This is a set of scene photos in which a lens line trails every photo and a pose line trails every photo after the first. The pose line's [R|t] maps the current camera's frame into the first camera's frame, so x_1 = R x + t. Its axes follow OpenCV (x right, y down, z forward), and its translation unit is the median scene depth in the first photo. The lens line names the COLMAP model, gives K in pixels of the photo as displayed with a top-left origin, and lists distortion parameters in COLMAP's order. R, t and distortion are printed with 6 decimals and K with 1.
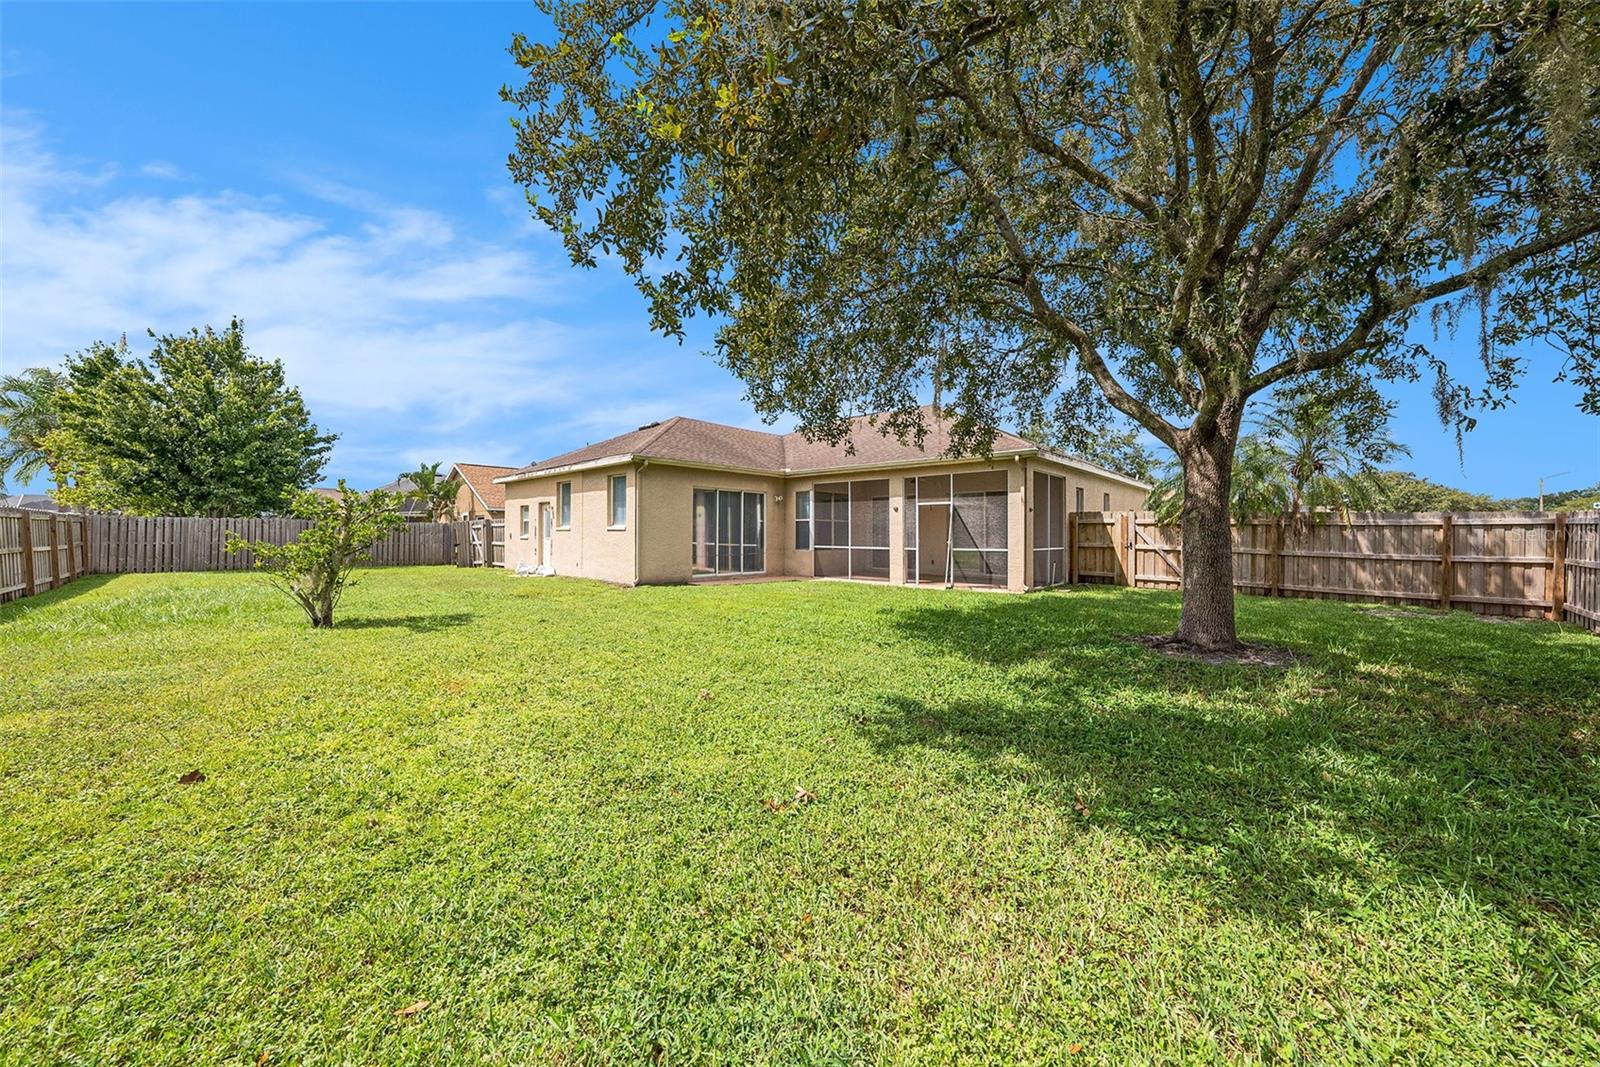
lens RADIAL K [[556.3, 0, 798.8], [0, 556.3, 532.0], [0, 0, 1]] dist [-0.018186, 0.003294]
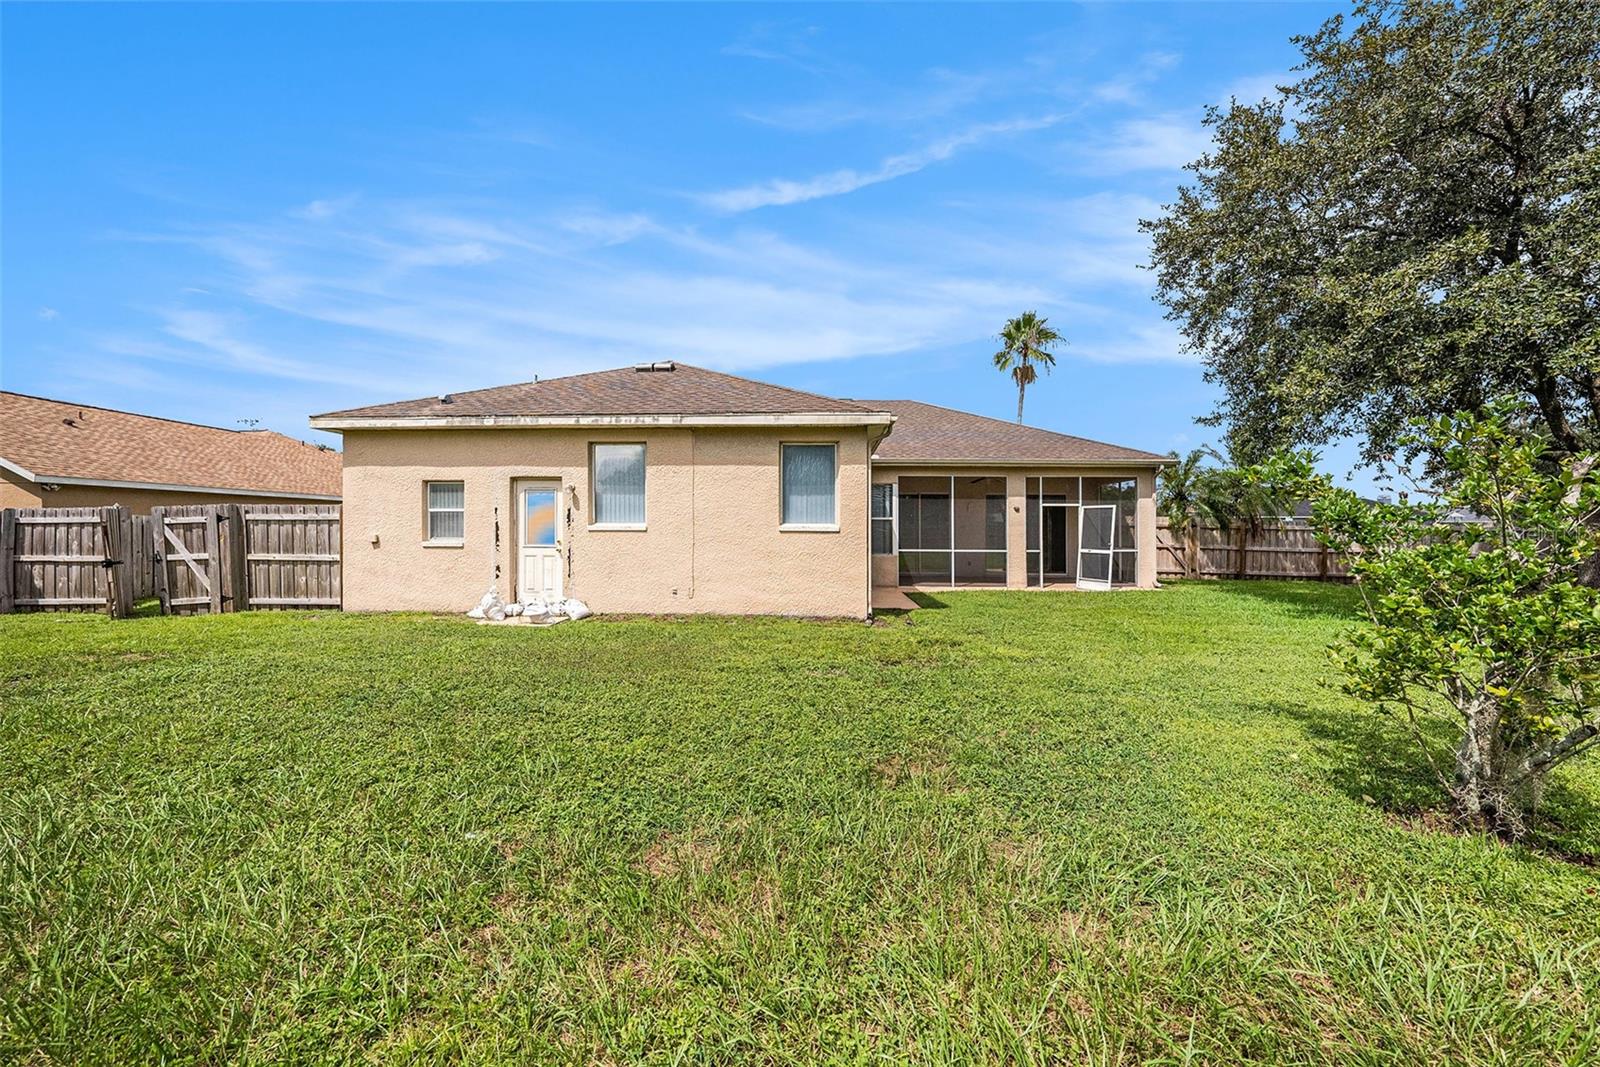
lens RADIAL K [[556.3, 0, 801.9], [0, 556.3, 535.2], [0, 0, 1]] dist [-0.018186, 0.003294]
pose [[0.766610, -0.003751, 0.642102, -0.723061], [-0.002825, 0.999954, 0.009213, -0.005115], [-0.642106, -0.008877, 0.766564, 0.520190]]
